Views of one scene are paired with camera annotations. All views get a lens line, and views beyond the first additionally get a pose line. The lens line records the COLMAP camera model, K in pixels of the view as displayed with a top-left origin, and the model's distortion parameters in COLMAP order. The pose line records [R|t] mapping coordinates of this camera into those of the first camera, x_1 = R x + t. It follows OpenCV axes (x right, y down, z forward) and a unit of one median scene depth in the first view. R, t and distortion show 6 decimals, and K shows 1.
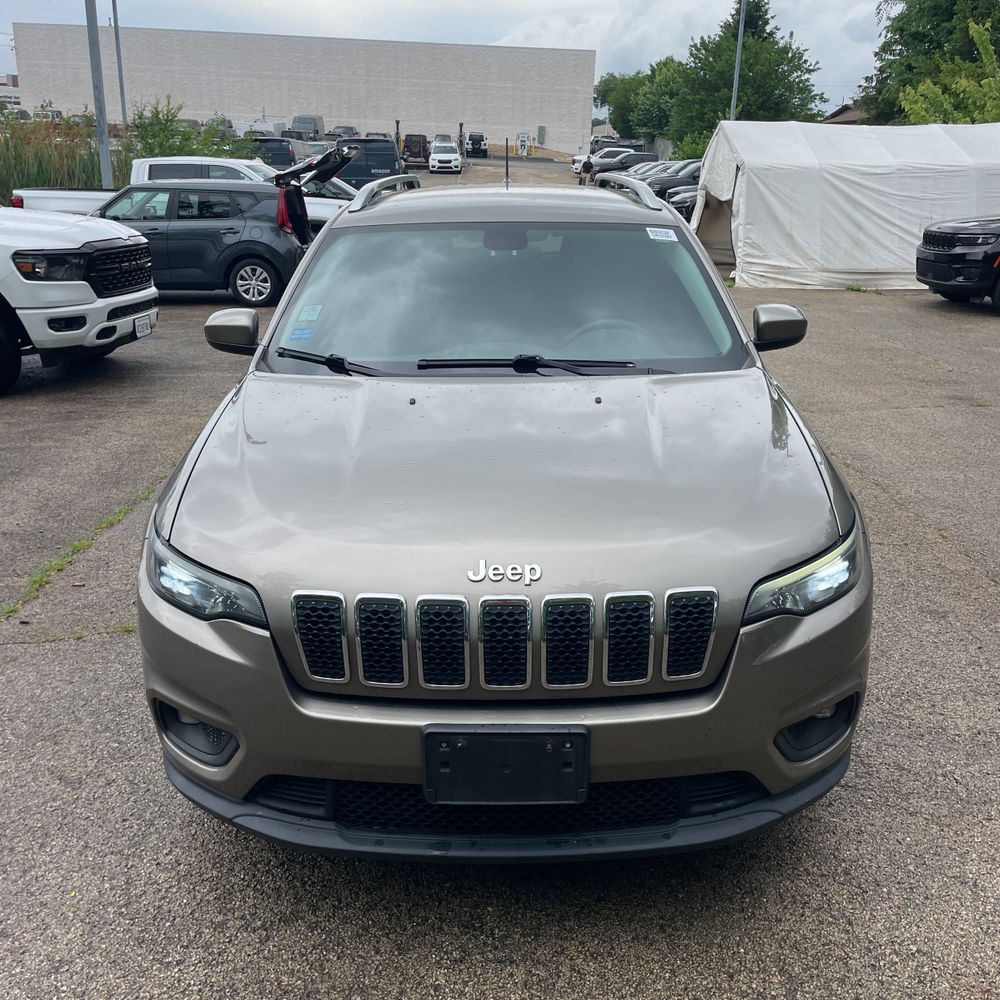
lens RADIAL K [[1019.3, 0, 517.3], [0, 1019.3, 511.7], [0, 0, 1]] dist [0.034202, 0.000000]
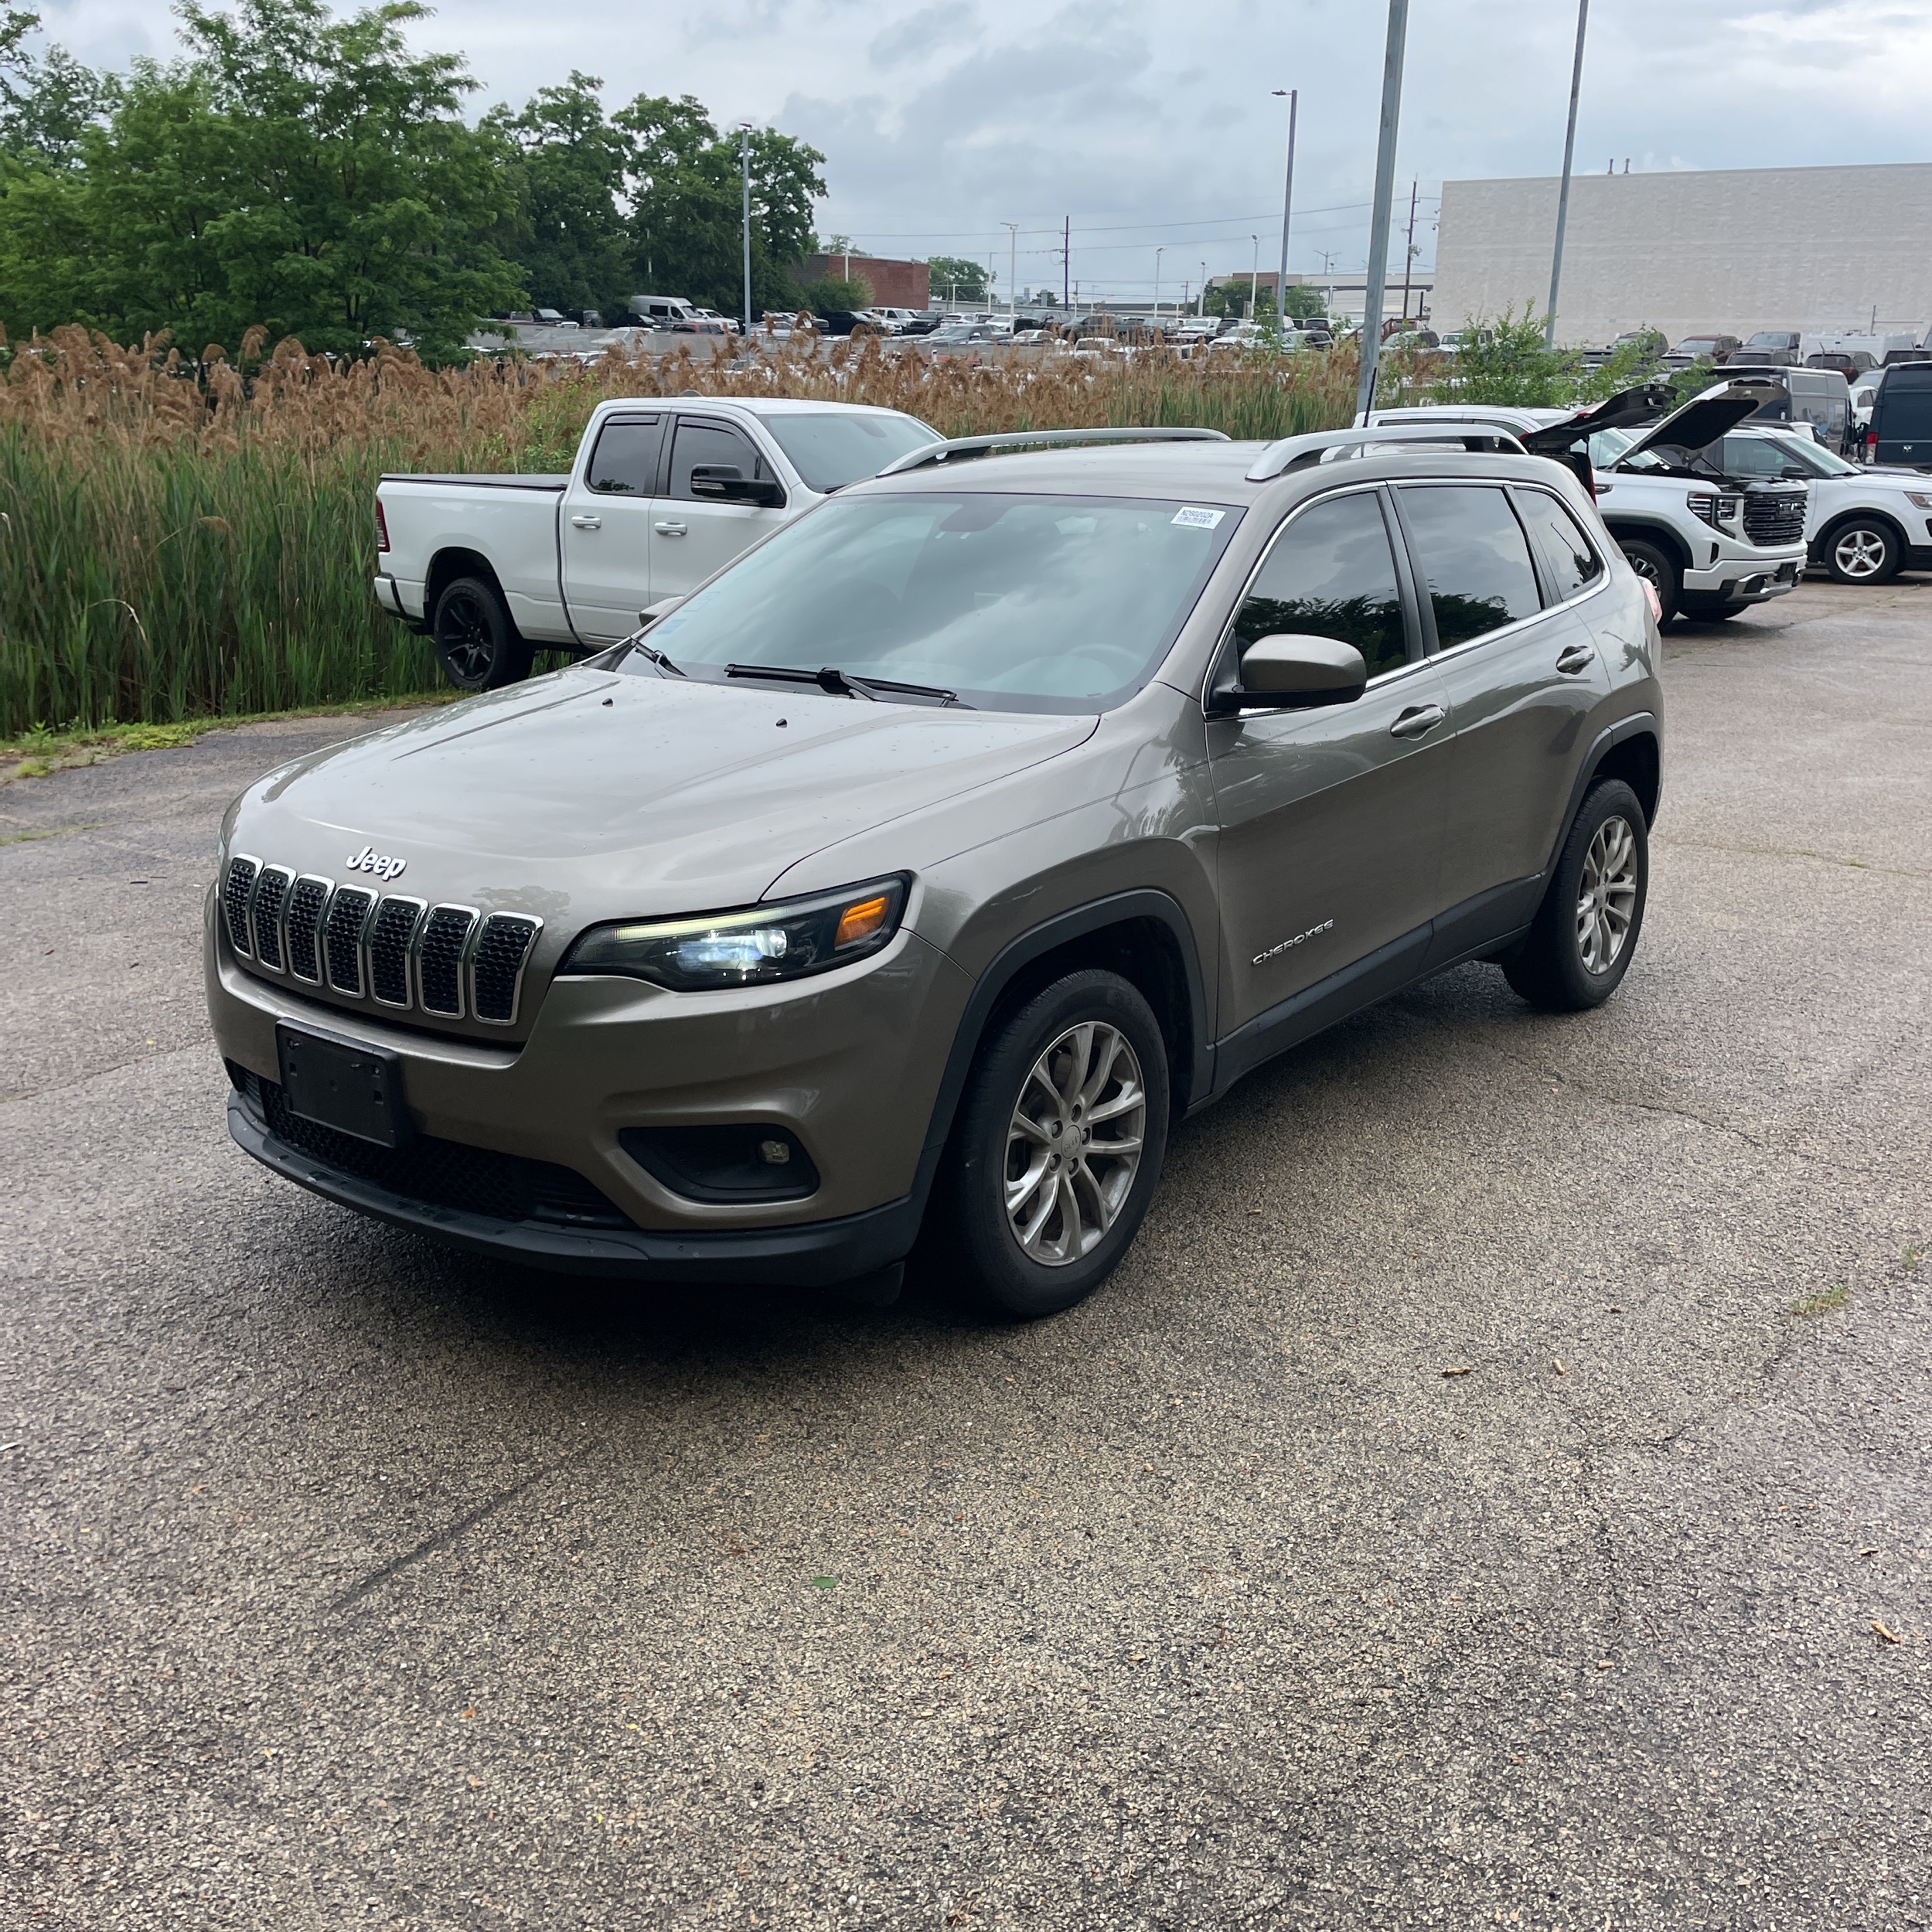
lens RADIAL K [[1969.3, 0, 966.8], [0, 1969.3, 963.2], [0, 0, 1]] dist [0.034202, 0.000000]
pose [[0.781891, 0.158143, -0.603024, 1.076084], [-0.193735, 0.981035, 0.006078, 0.026256], [0.592548, 0.112074, 0.797700, -0.027773]]
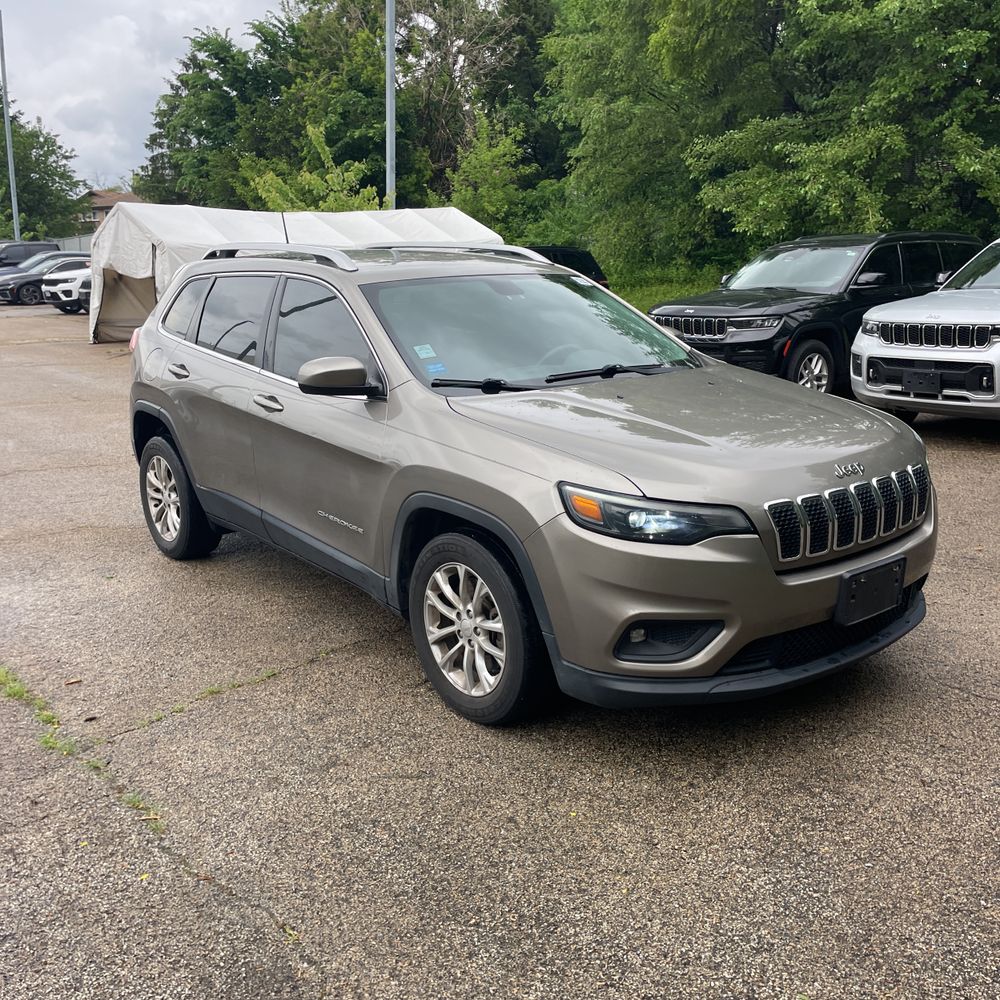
lens RADIAL K [[1019.3, 0, 496.6], [0, 1019.3, 501.4], [0, 0, 1]] dist [0.034202, 0.000000]
pose [[0.779107, -0.158317, 0.606571, -1.079205], [0.209262, 0.977765, -0.013586, 0.010382], [-0.590933, 0.137517, 0.794913, 0.049266]]
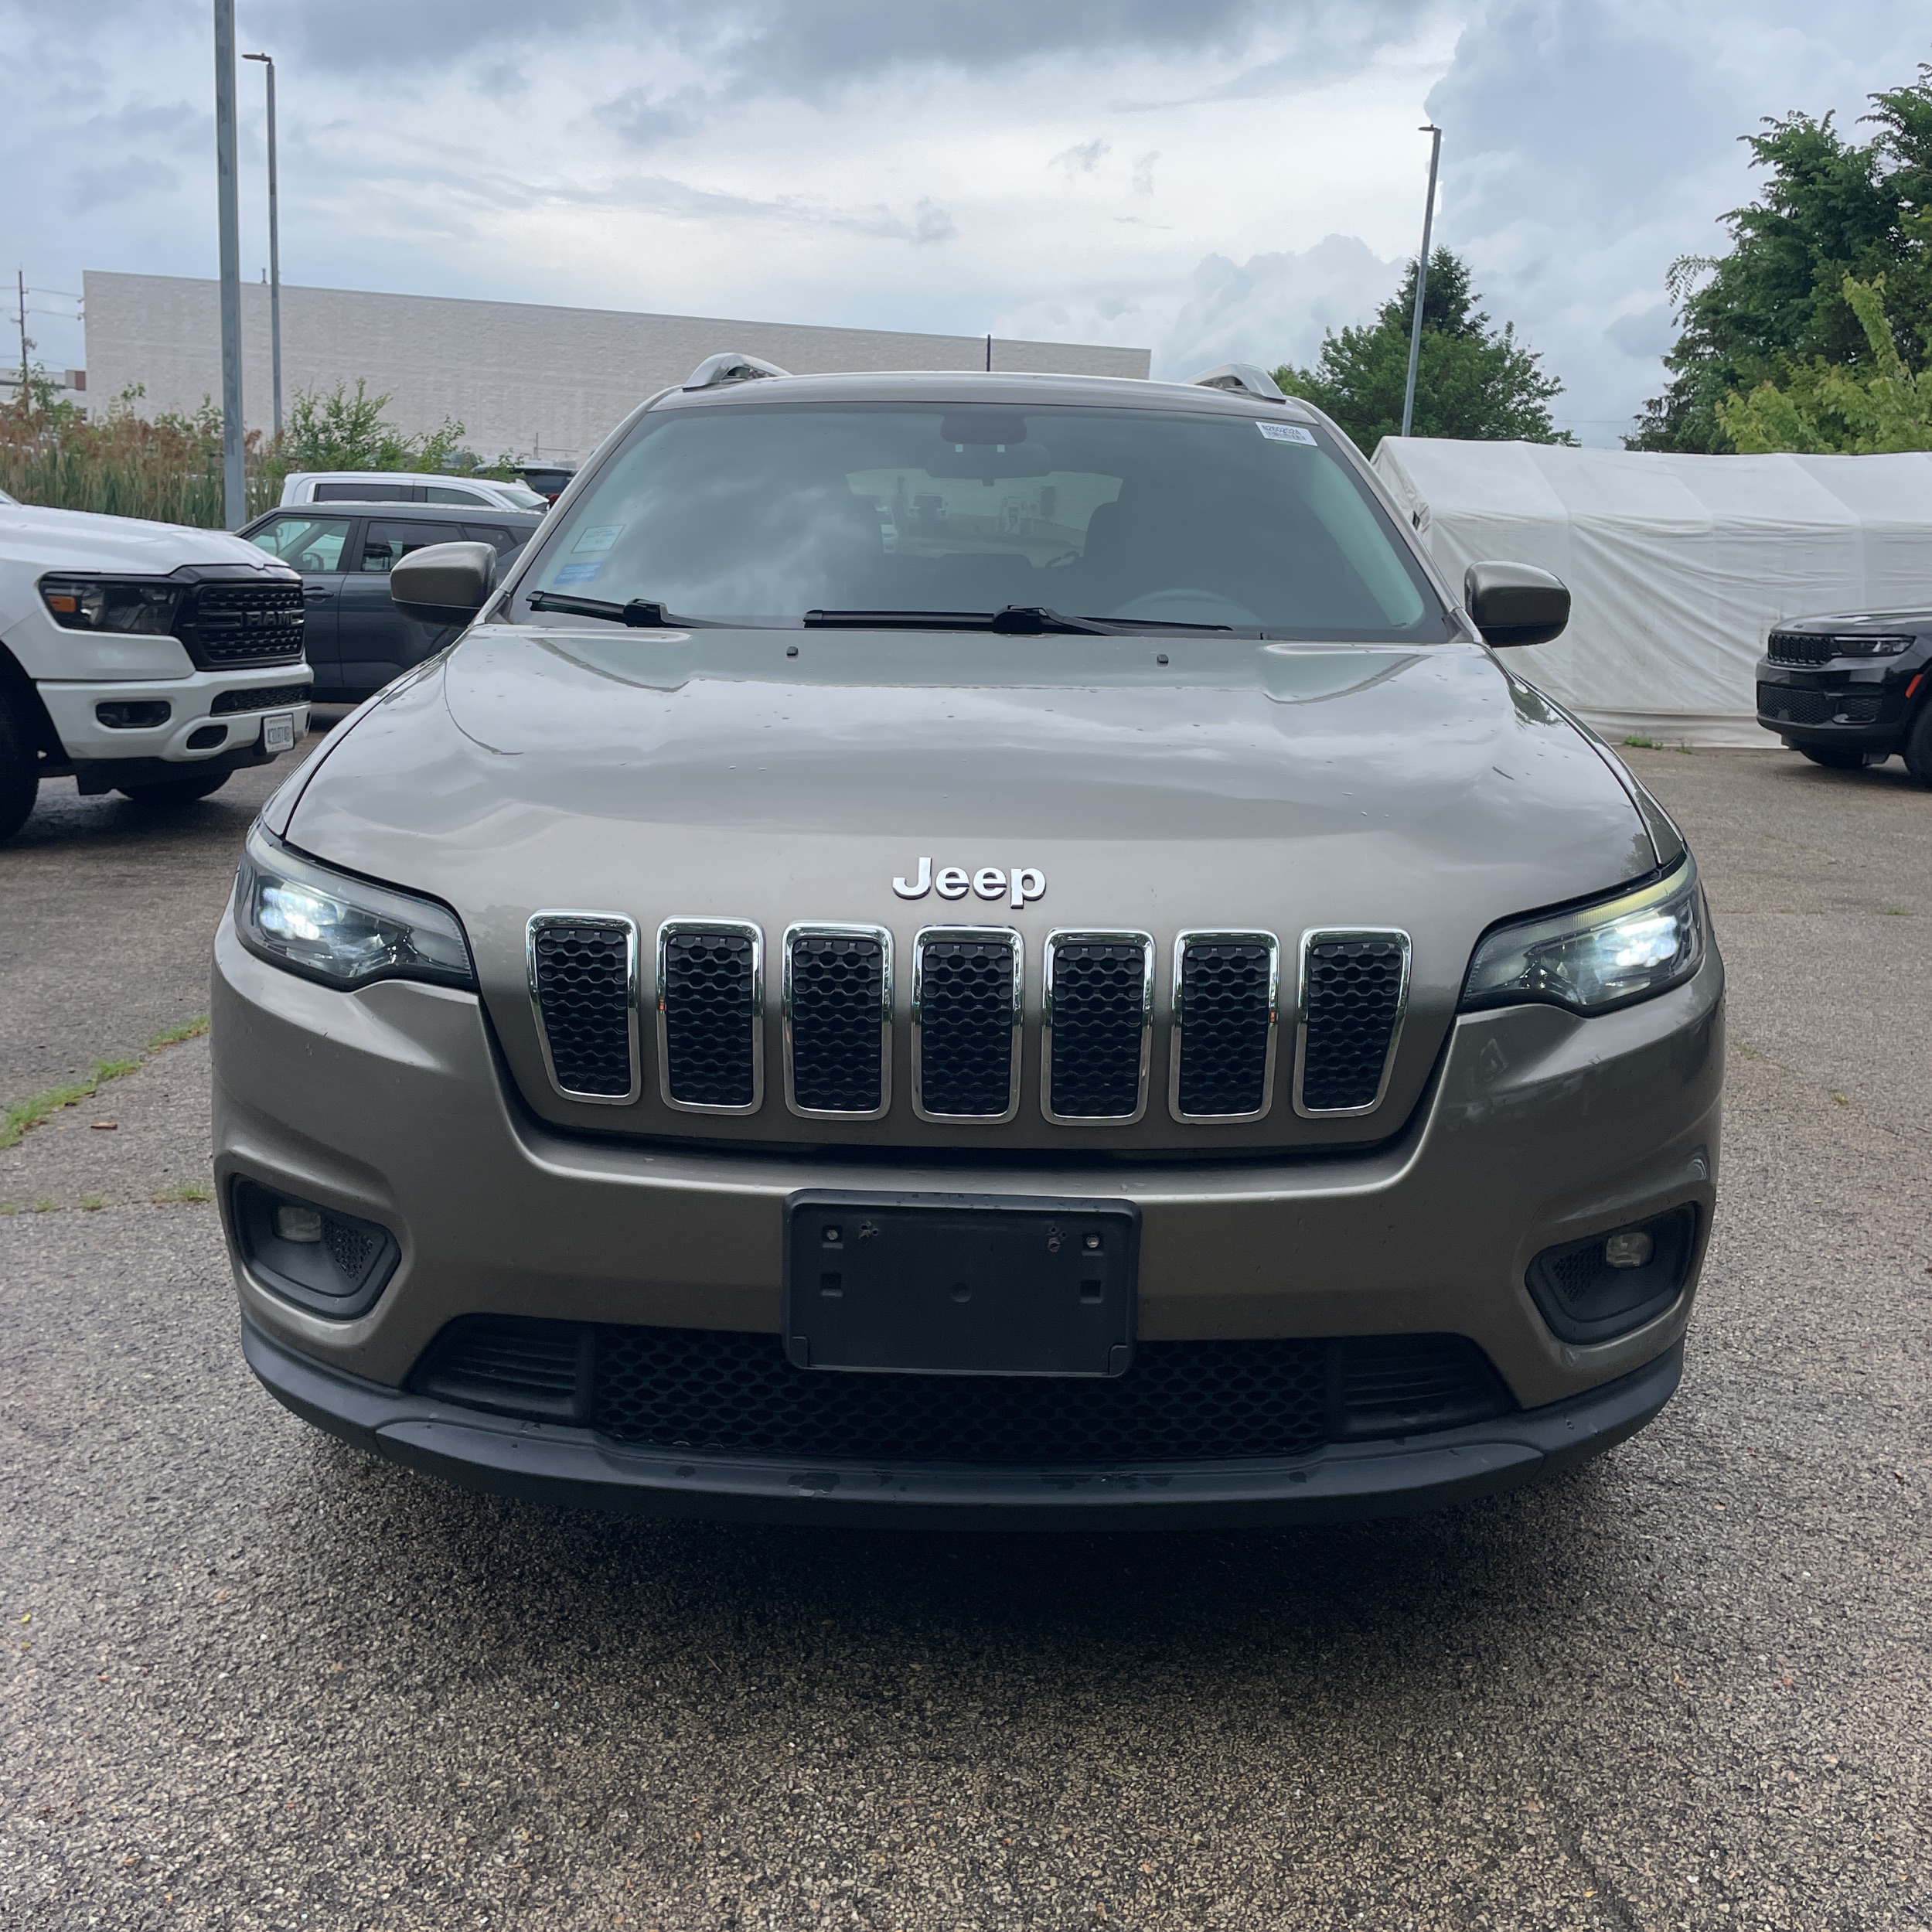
lens RADIAL K [[1969.3, 0, 984.5], [0, 1969.3, 947.1], [0, 0, 1]] dist [0.034202, 0.000000]
pose [[0.999634, 0.026851, -0.003225, -0.001228], [-0.027042, 0.990854, -0.132202, 0.162662], [-0.000355, 0.132240, 0.991218, 0.057900]]
